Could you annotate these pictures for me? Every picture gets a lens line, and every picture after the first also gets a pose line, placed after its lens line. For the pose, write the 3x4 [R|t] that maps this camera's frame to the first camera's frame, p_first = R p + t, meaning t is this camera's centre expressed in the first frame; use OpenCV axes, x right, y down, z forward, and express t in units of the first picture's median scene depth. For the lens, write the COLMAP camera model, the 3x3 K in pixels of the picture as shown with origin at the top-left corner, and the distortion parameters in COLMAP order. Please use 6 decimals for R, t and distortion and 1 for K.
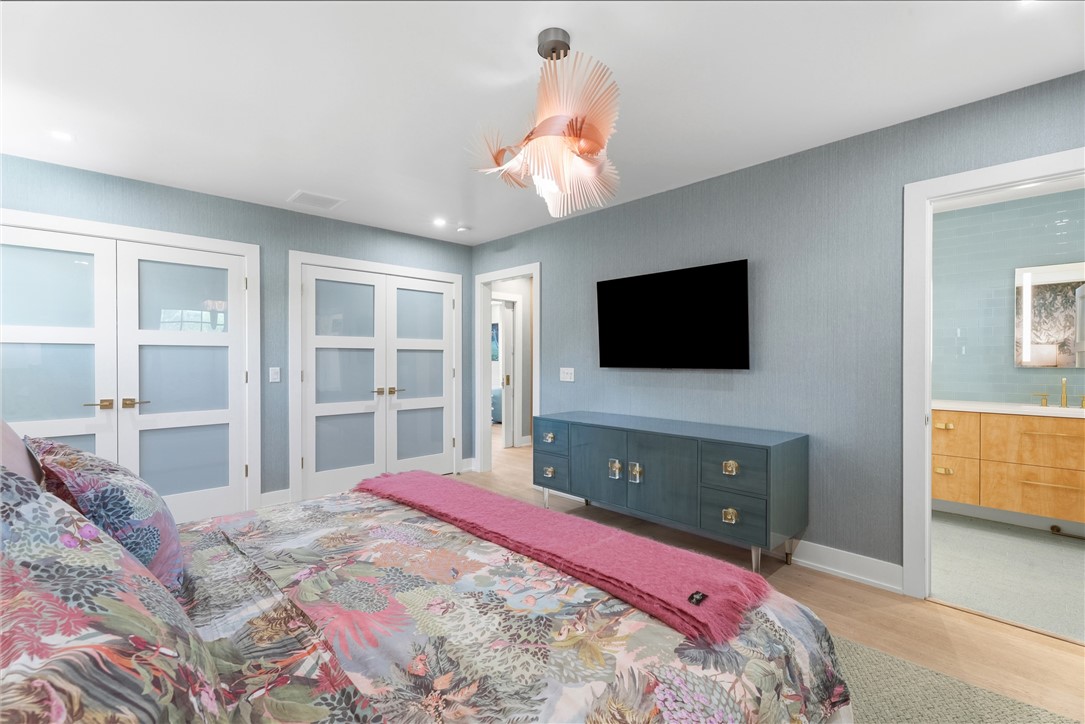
lens RADIAL K [[491.0, 0, 539.3], [0, 491.0, 361.8], [0, 0, 1]] dist [-0.002442, 0.000913]
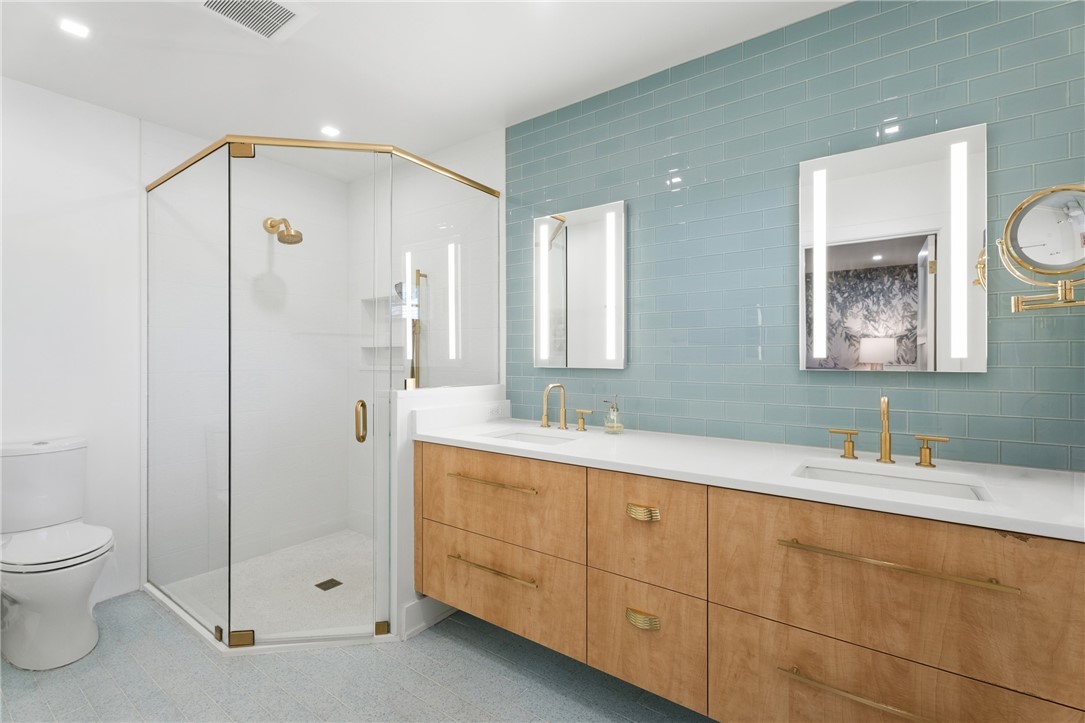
lens RADIAL K [[491.0, 0, 546.3], [0, 491.0, 361.2], [0, 0, 1]] dist [-0.002442, 0.000913]
pose [[0.983122, -0.007257, 0.182807, 0.703646], [0.007510, 0.999972, -0.000691, 0.001214], [-0.182796, 0.002052, 0.983149, 0.634259]]
